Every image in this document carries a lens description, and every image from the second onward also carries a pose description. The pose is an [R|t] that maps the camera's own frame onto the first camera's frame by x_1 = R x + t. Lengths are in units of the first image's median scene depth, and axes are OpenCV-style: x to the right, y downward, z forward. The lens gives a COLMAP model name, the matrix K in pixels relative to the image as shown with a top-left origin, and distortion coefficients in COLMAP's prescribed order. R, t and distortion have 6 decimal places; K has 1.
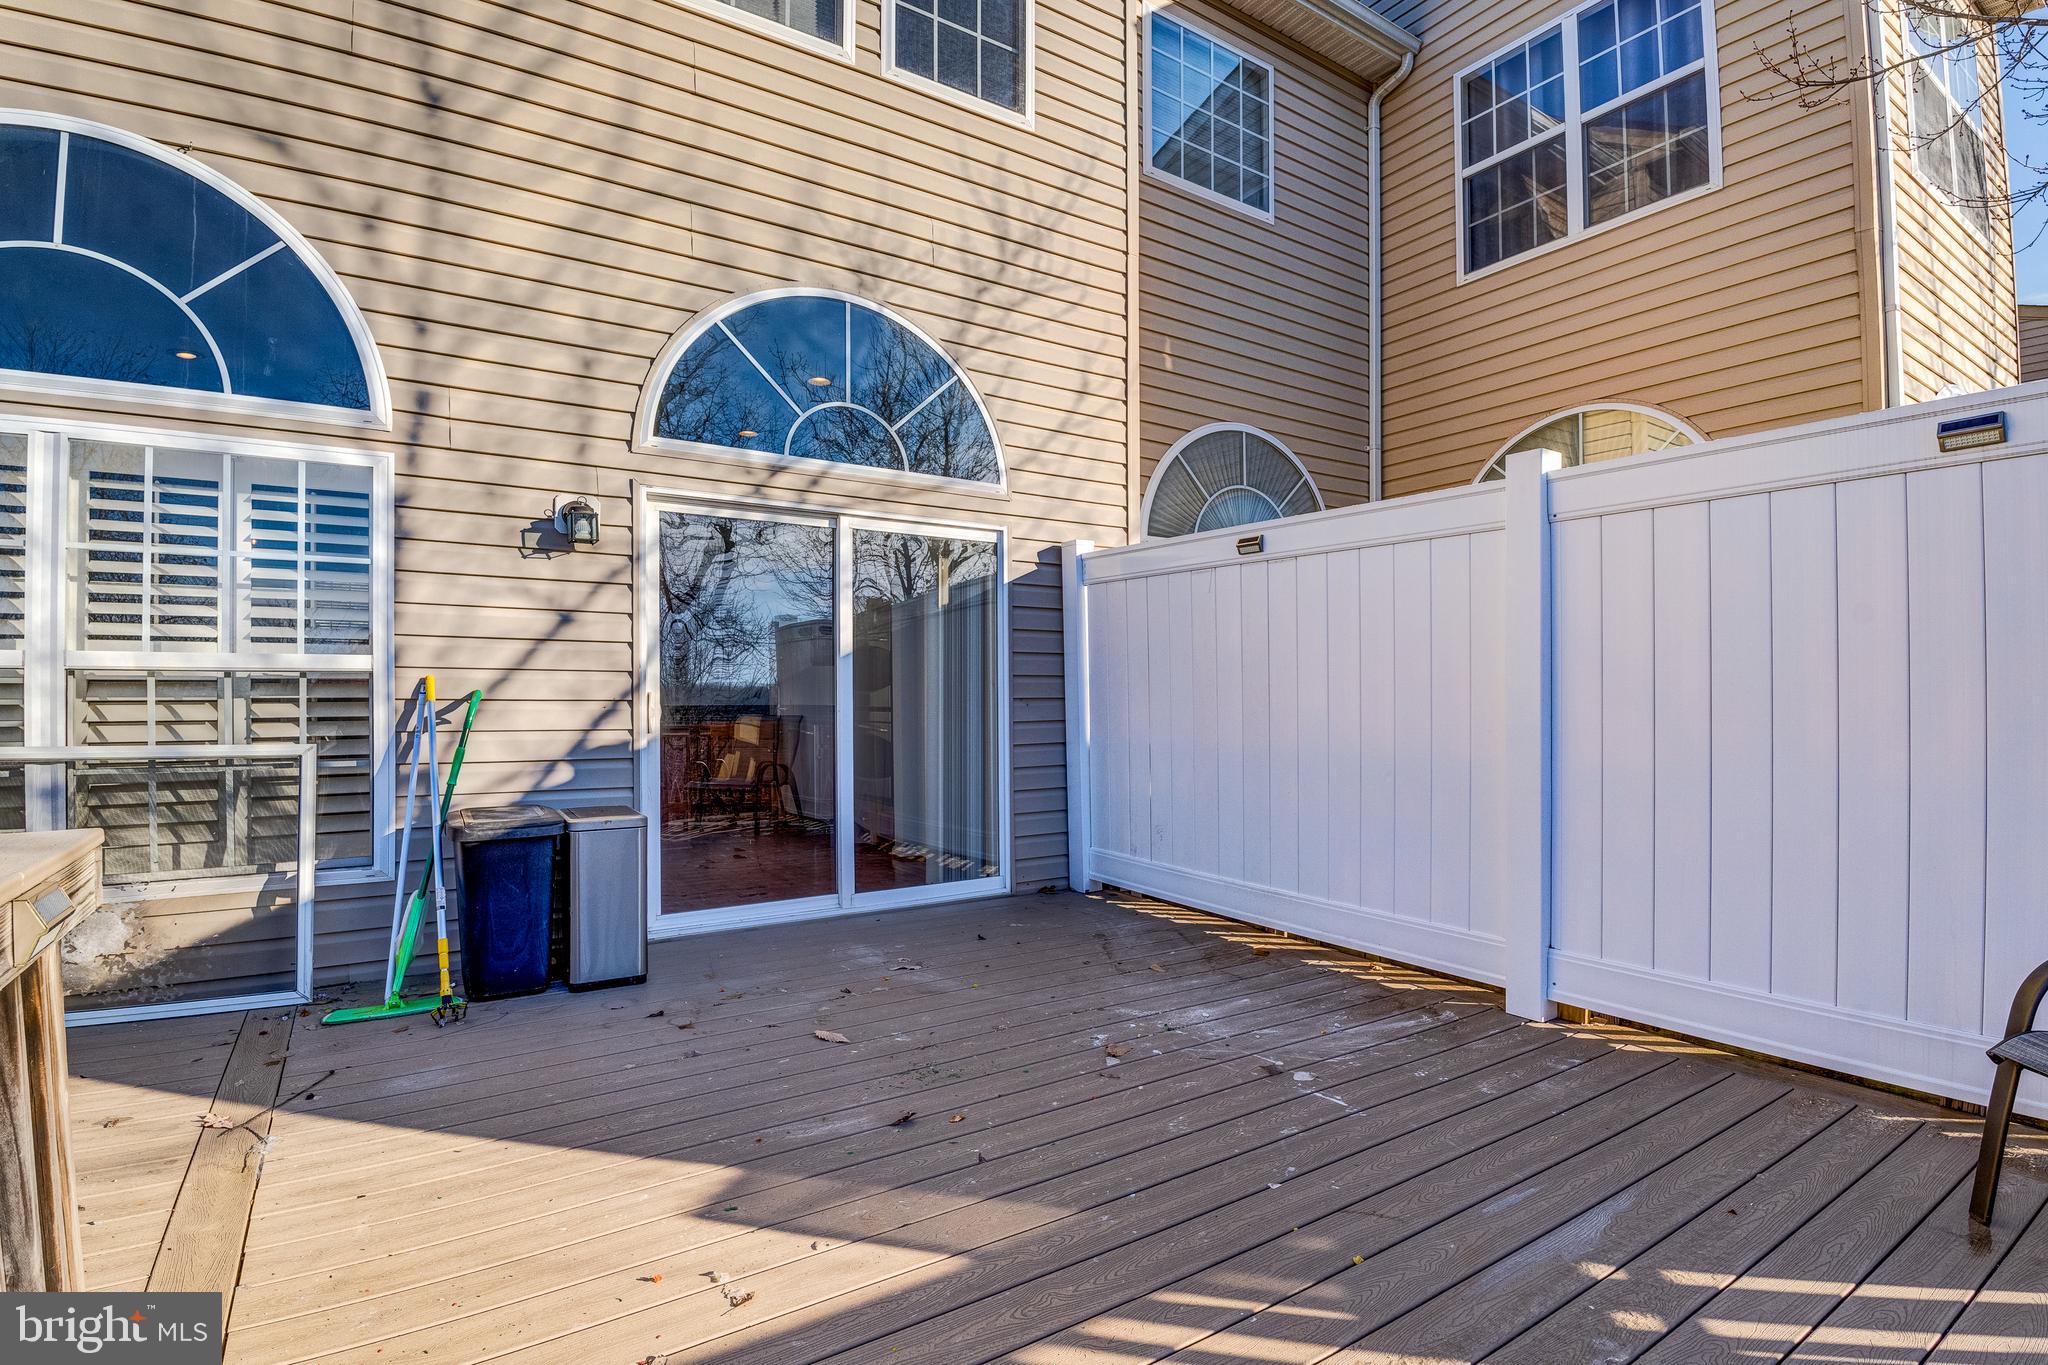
lens RADIAL K [[950.3, 0, 1057.6], [0, 950.3, 694.6], [0, 0, 1]] dist [0.001319, -0.020548]
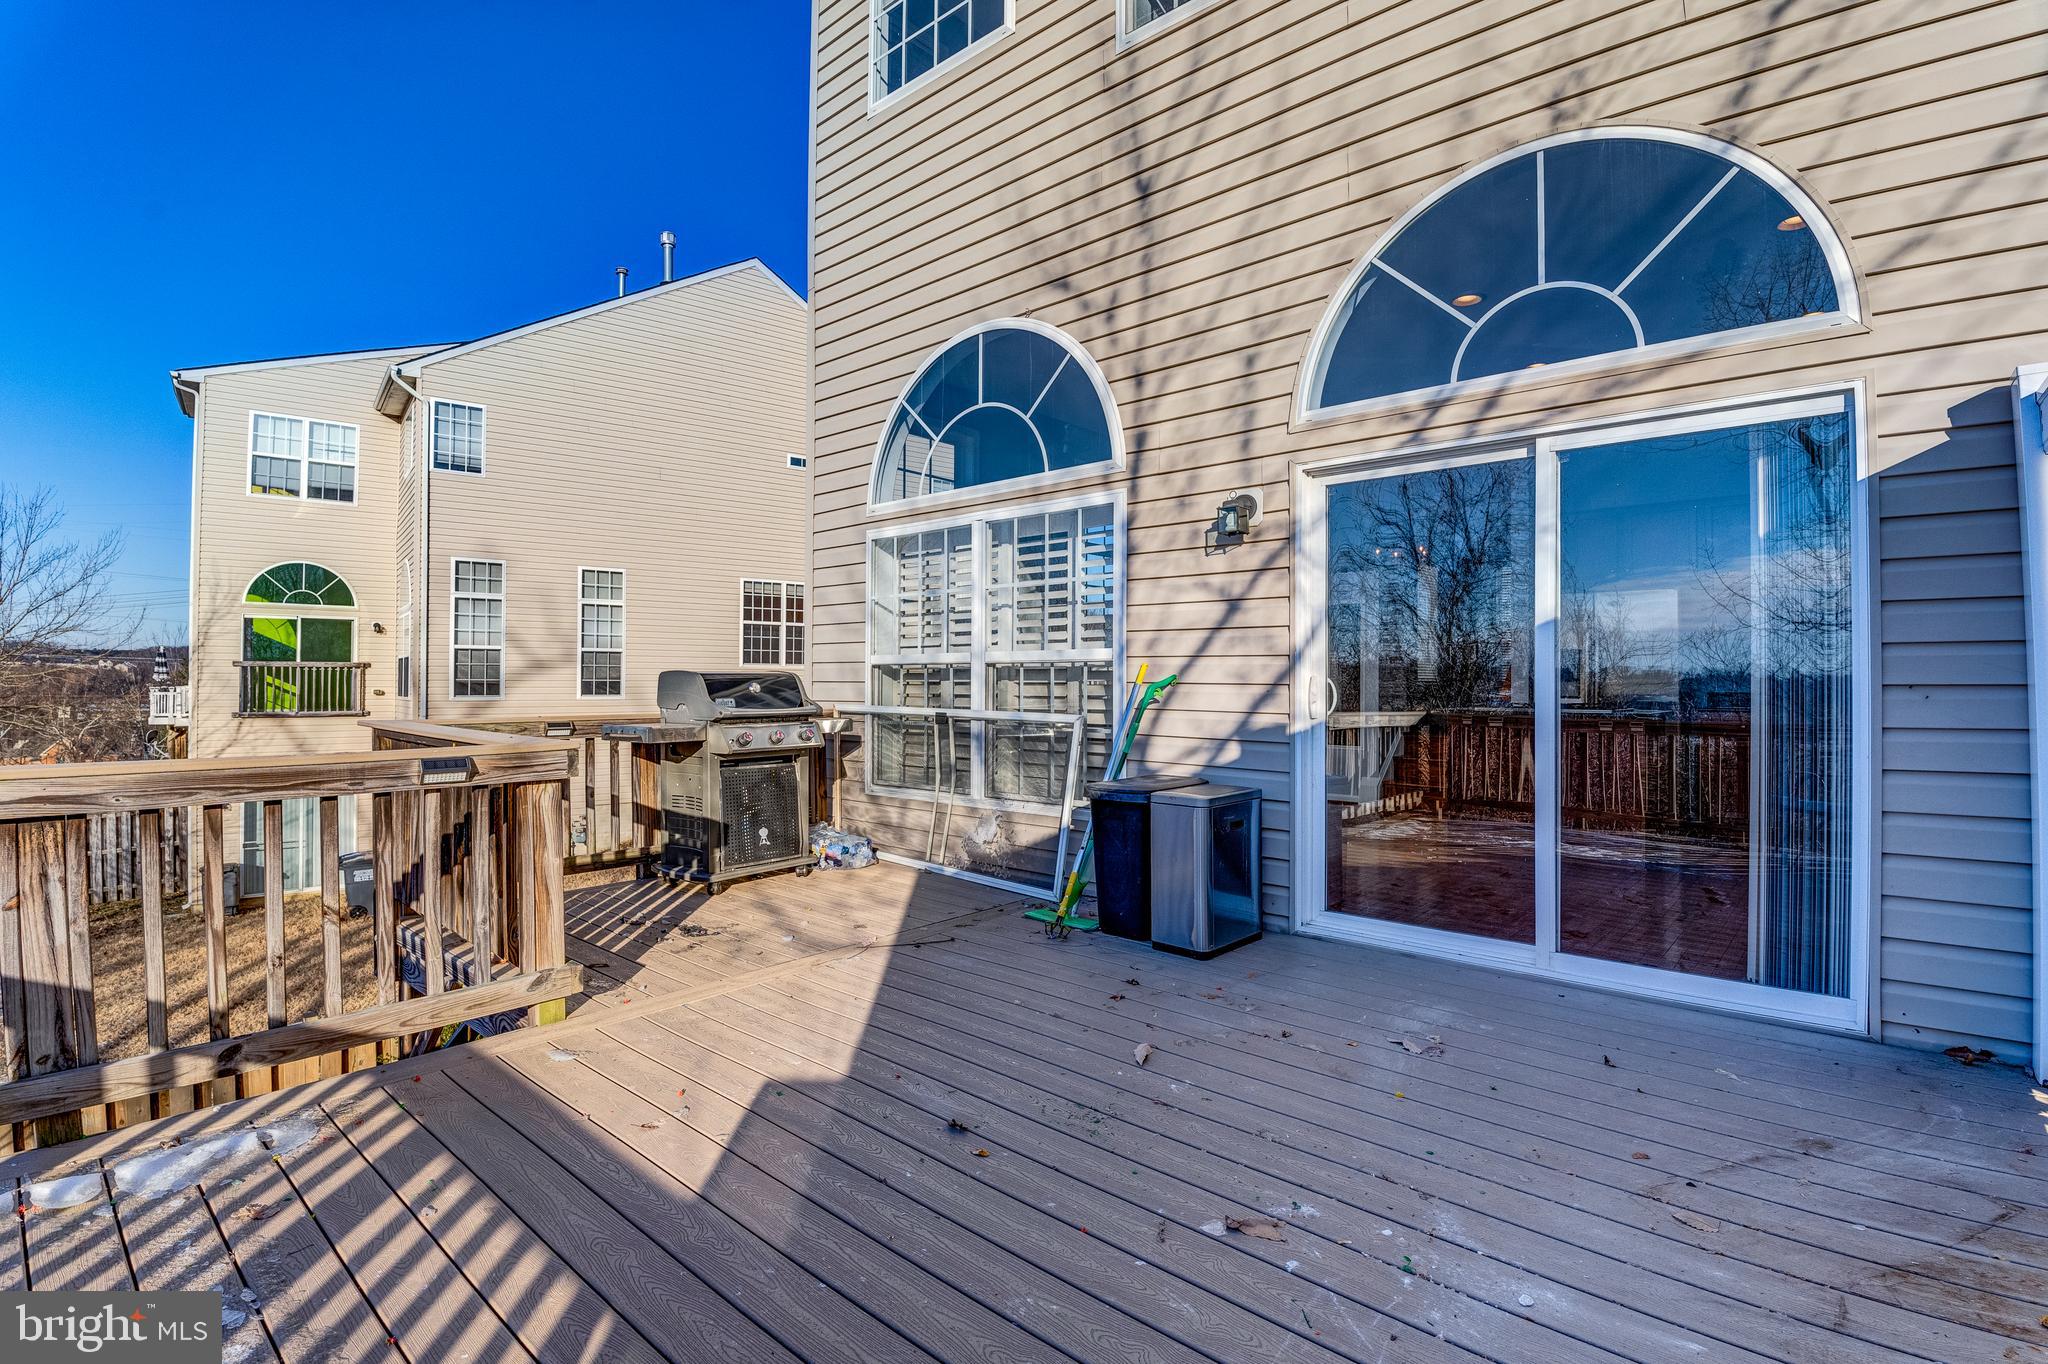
lens RADIAL K [[996.0, 0, 1050.3], [0, 996.0, 670.4], [0, 0, 1]] dist [0.000967, -0.030098]
pose [[0.245973, -0.007953, -0.969244, 0.537895], [-0.000593, 0.999965, -0.008355, 0.000550], [0.969276, 0.002630, 0.245960, 0.546214]]
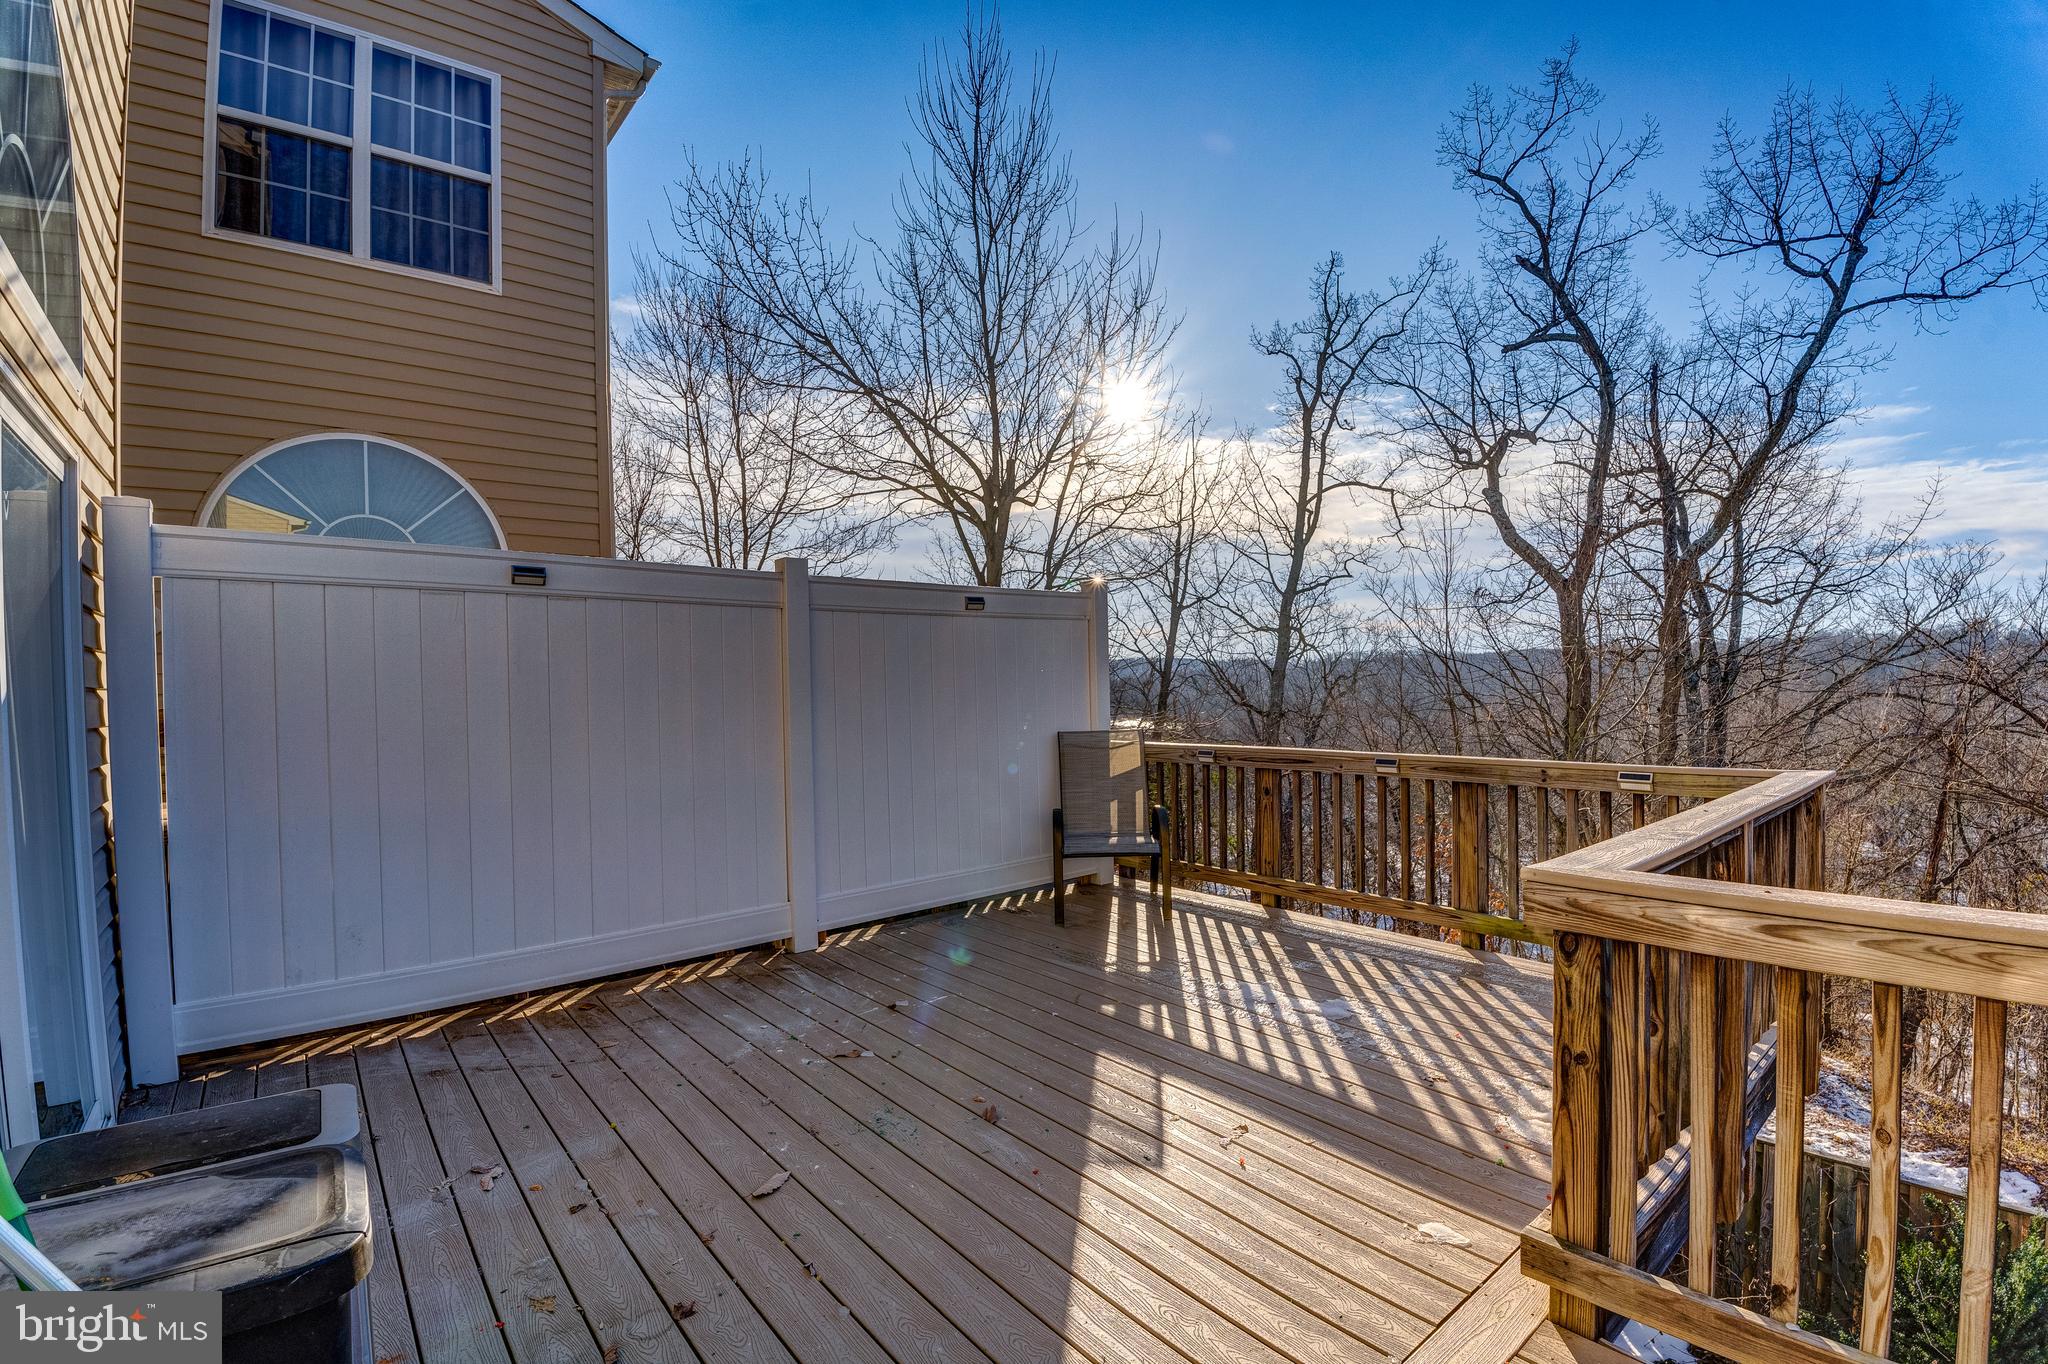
lens RADIAL K [[950.3, 0, 1057.6], [0, 950.3, 694.1], [0, 0, 1]] dist [0.001319, -0.020548]
pose [[-0.108119, -0.015620, 0.994015, -0.878602], [0.014779, 0.999741, 0.017318, -0.066390], [-0.994028, 0.016563, -0.107860, 0.670802]]
